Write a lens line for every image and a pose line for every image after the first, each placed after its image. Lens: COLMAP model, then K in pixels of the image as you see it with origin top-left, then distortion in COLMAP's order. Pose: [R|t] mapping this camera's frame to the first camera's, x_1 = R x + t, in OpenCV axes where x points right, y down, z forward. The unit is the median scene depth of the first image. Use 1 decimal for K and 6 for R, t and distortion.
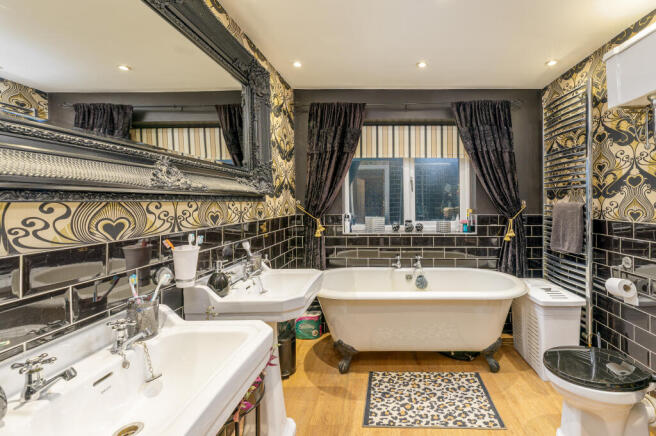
lens RADIAL K [[281.0, 0, 381.0], [0, 281.0, 204.2], [0, 0, 1]] dist [0.013195, 0.000198]
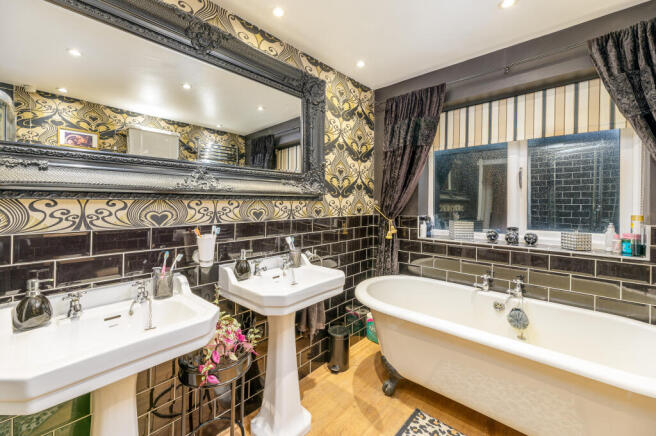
lens RADIAL K [[267.3, 0, 329.2], [0, 267.3, 204.2], [0, 0, 1]] dist [0.000808, 0.000079]
pose [[0.750374, 0.006703, -0.660980, 0.224641], [-0.009687, 0.999953, -0.000856, 0.002338], [0.660943, 0.007046, 0.750403, 0.197072]]
